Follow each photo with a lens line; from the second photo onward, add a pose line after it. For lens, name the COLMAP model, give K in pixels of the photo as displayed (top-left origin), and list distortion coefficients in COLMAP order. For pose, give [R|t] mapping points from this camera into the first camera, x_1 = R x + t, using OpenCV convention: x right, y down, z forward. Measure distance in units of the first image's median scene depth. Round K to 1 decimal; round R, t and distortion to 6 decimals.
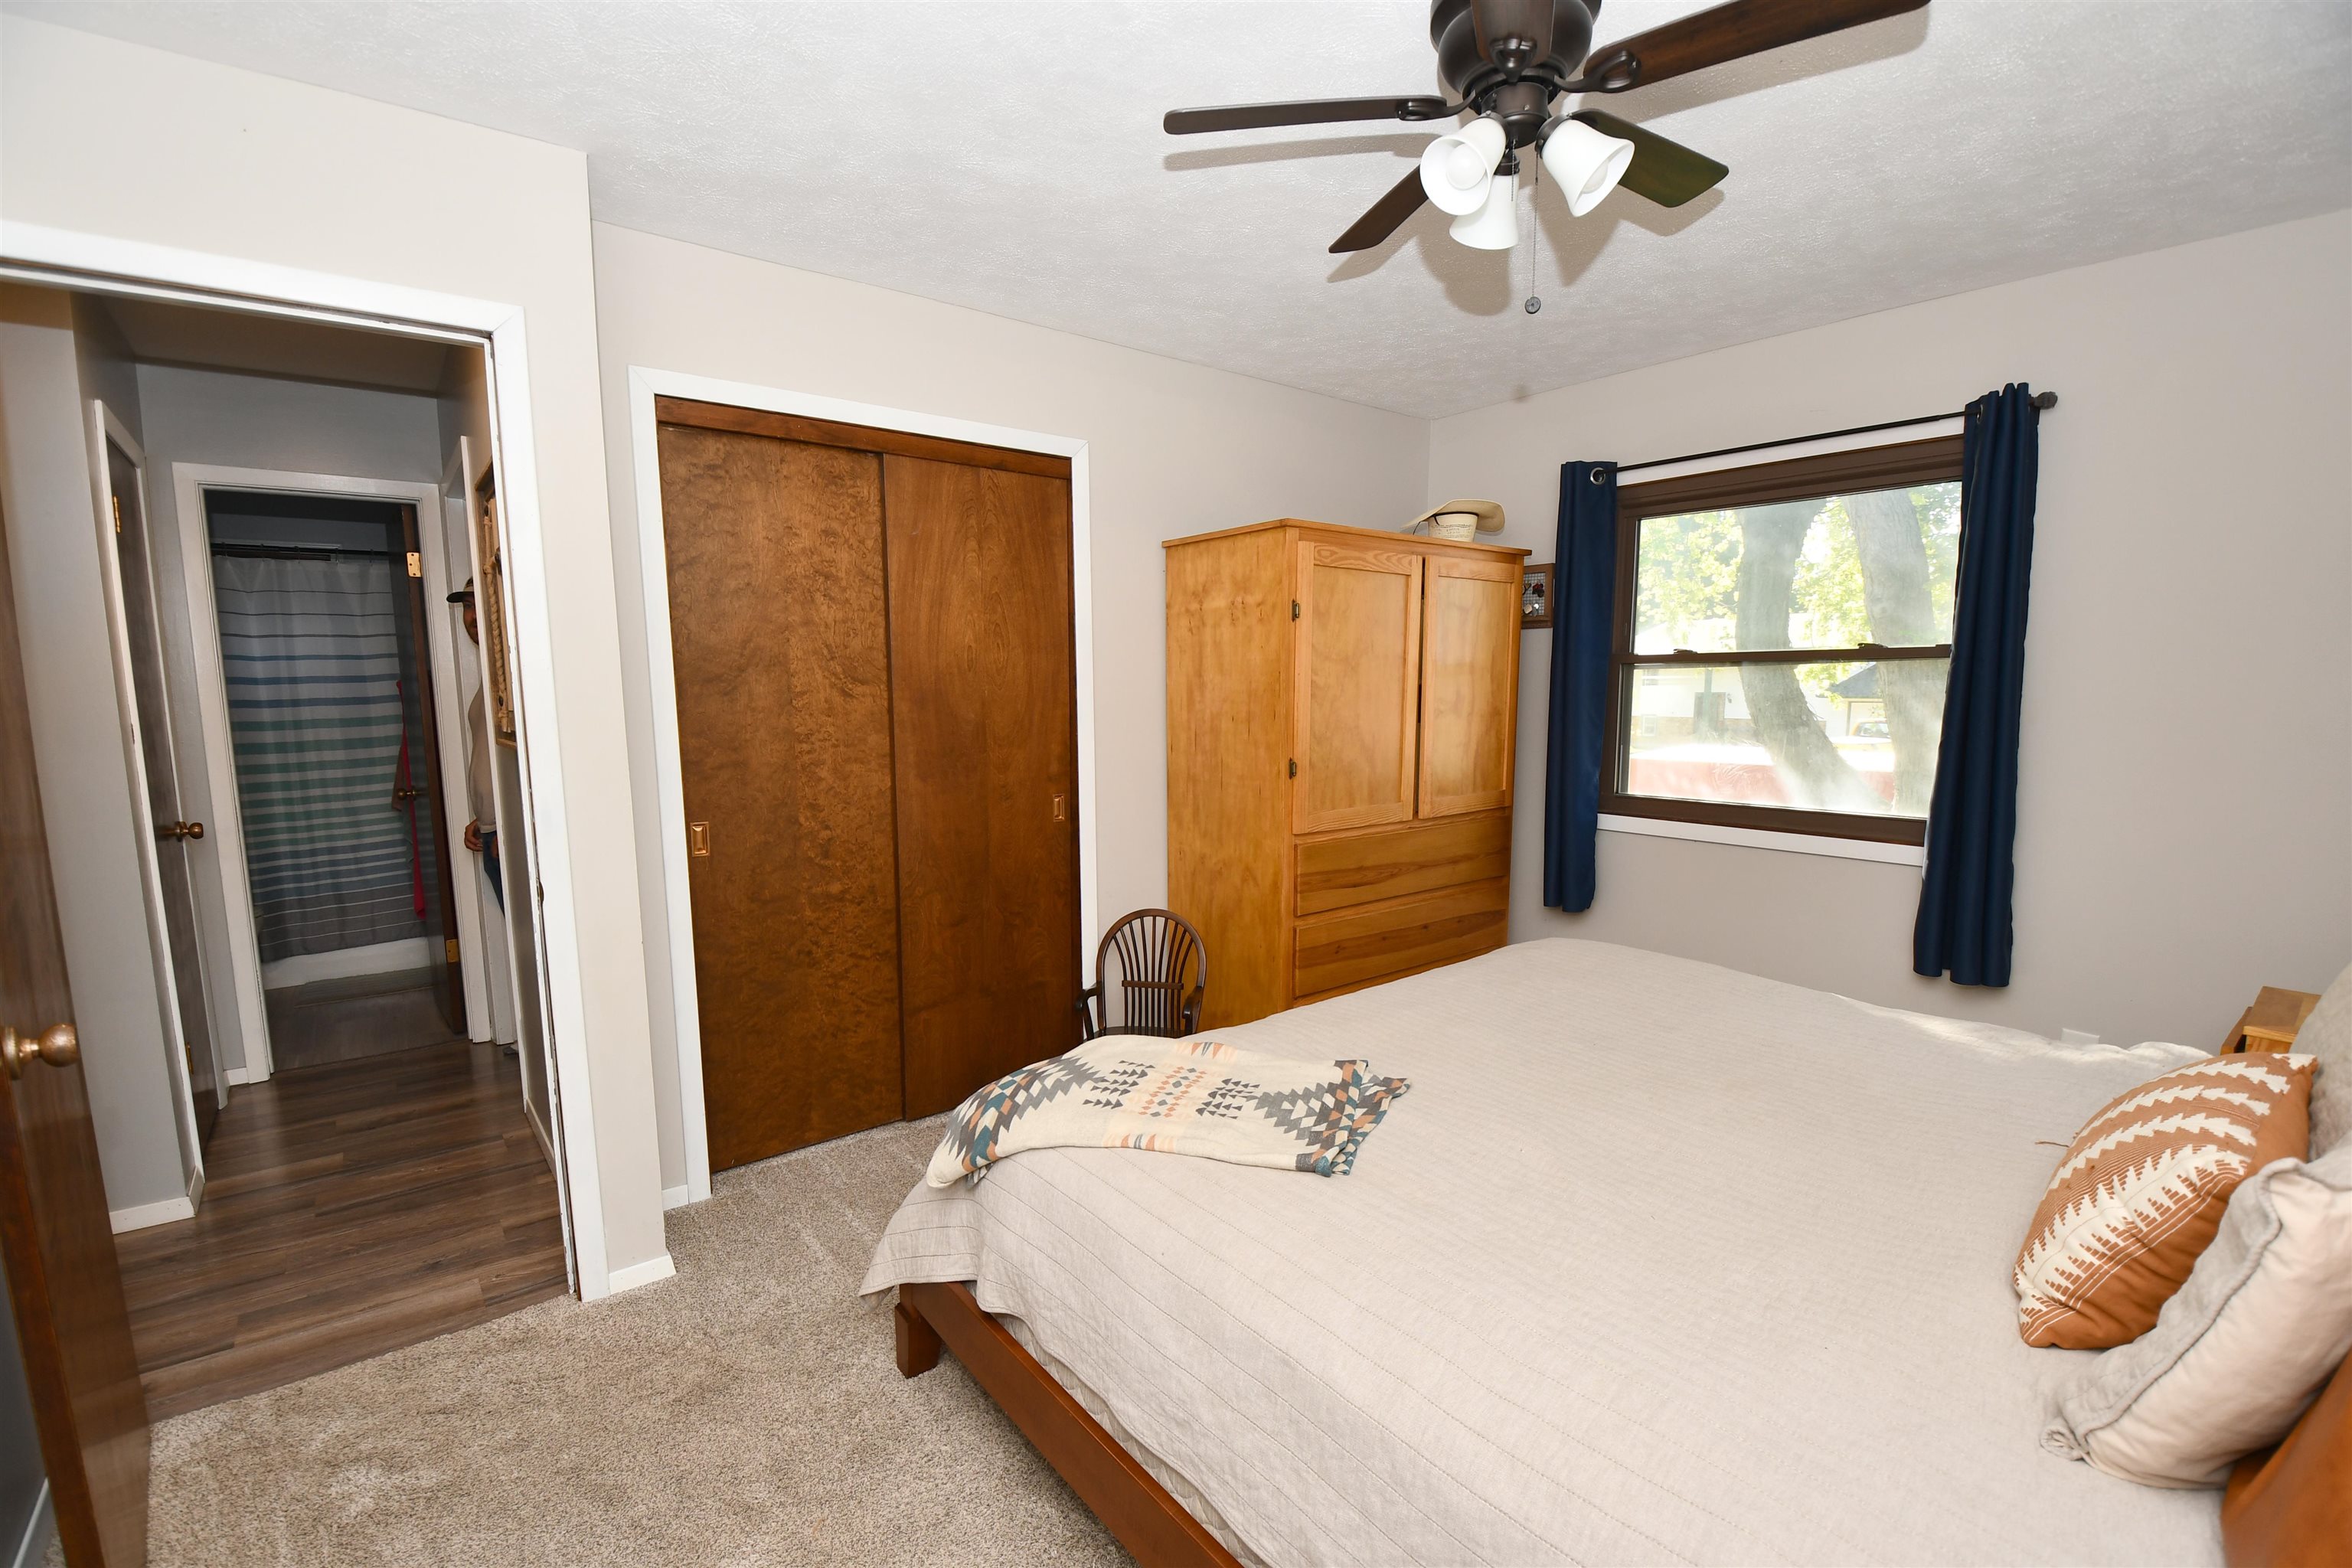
lens RADIAL K [[1024.7, 0, 1164.6], [0, 1024.7, 818.7], [0, 0, 1]] dist [0.047811, -0.047258]
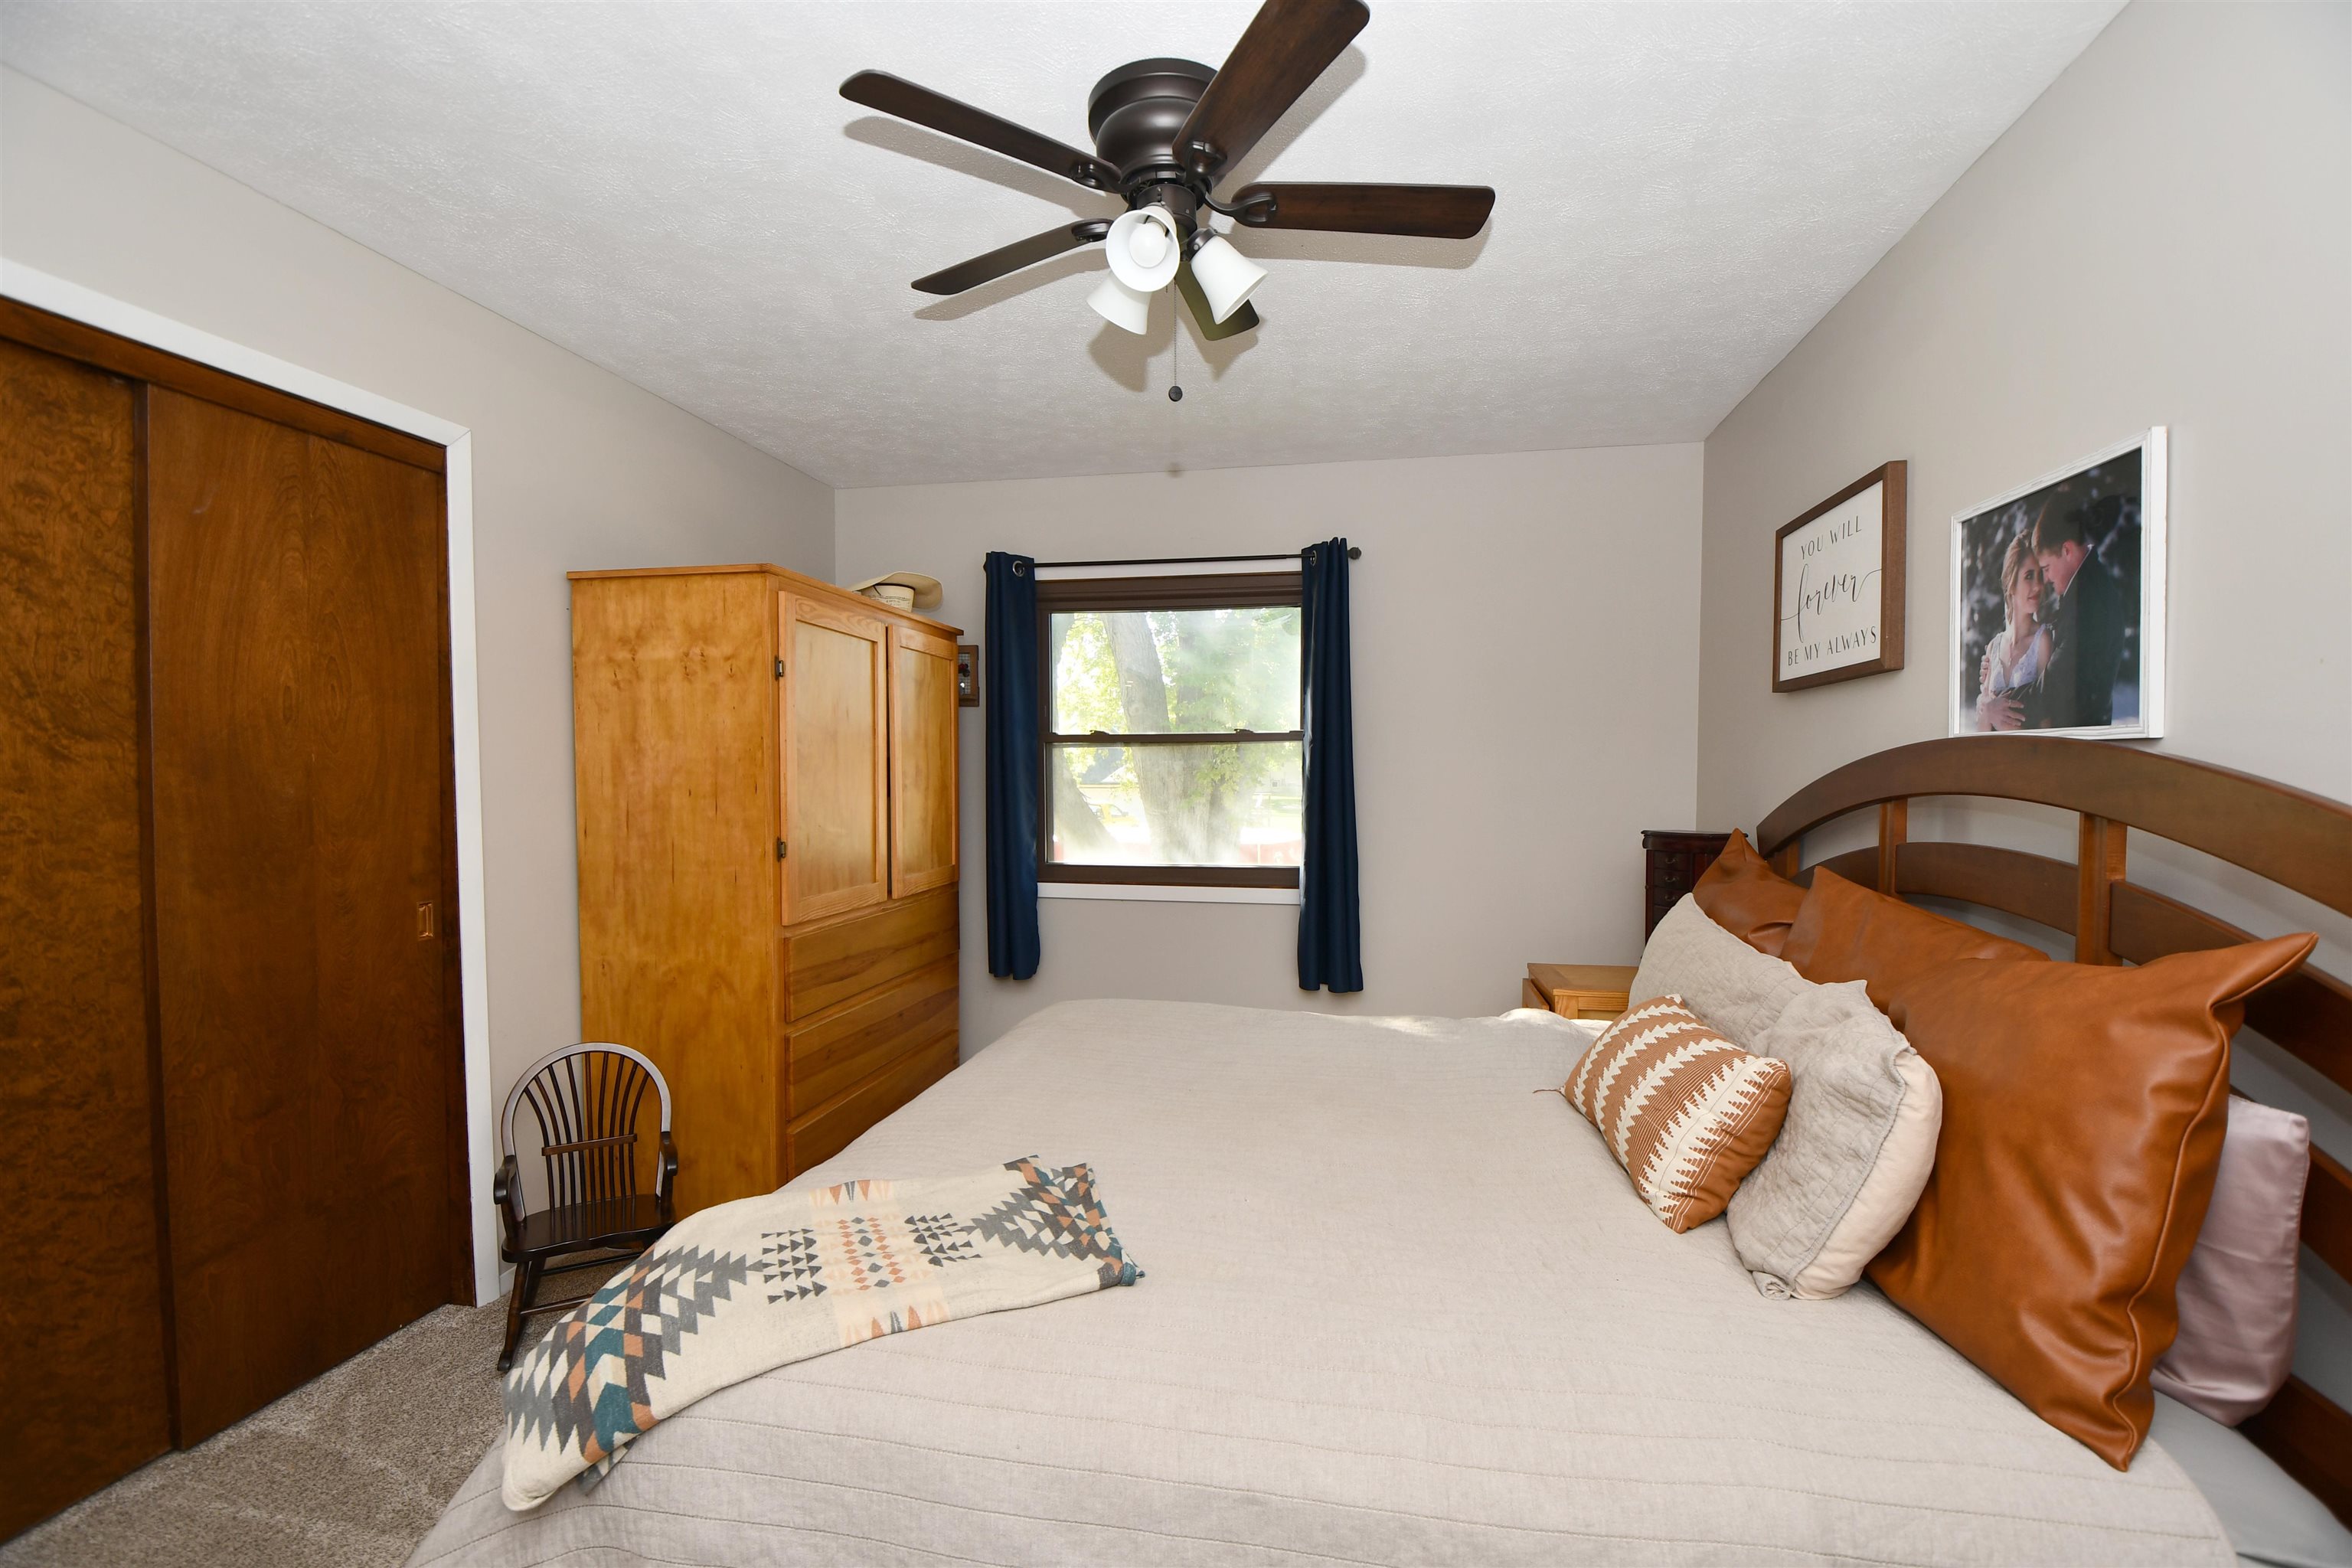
lens RADIAL K [[1033.0, 0, 1187.2], [0, 1033.0, 808.5], [0, 0, 1]] dist [0.010431, -0.018981]
pose [[0.759583, -0.018508, 0.650146, -0.181088], [0.079676, 0.994714, -0.064771, 0.000474], [-0.645511, 0.101000, 0.757043, 0.122775]]
